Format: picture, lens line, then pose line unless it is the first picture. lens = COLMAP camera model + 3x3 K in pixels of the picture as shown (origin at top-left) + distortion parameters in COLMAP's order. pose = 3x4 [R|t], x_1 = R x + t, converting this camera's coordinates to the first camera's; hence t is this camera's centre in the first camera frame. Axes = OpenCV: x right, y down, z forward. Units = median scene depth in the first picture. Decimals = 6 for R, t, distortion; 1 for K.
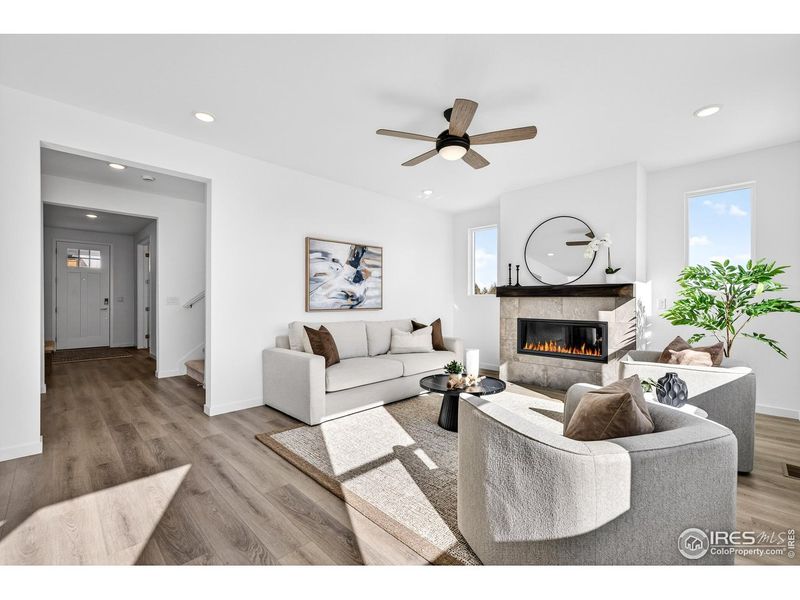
lens RADIAL K [[360.8, 0, 396.4], [0, 360.8, 303.8], [0, 0, 1]] dist [-0.000232, -0.000334]
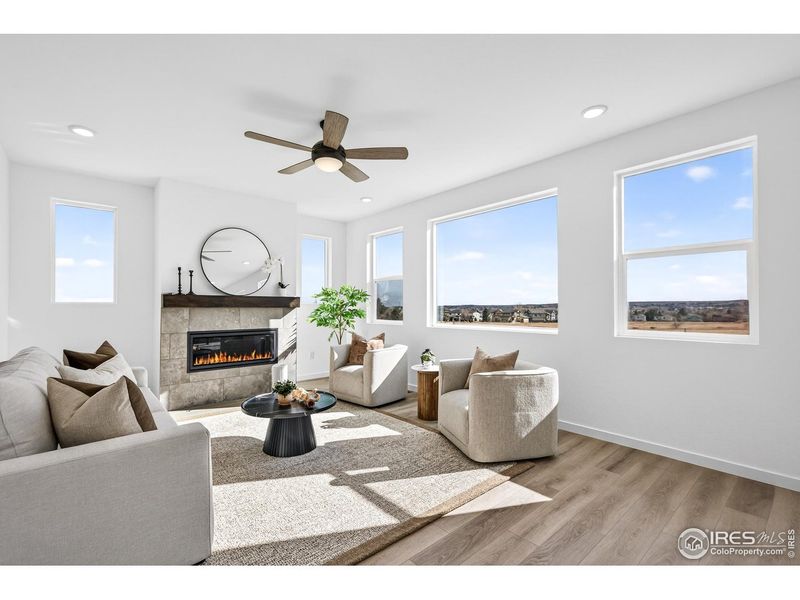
lens RADIAL K [[360.8, 0, 396.4], [0, 360.8, 303.8], [0, 0, 1]] dist [-0.000232, -0.000334]
pose [[0.053878, 0.005707, 0.998531, -0.550194], [0.011984, 0.999908, -0.006362, -0.017400], [-0.998476, 0.012309, 0.053805, 0.508926]]
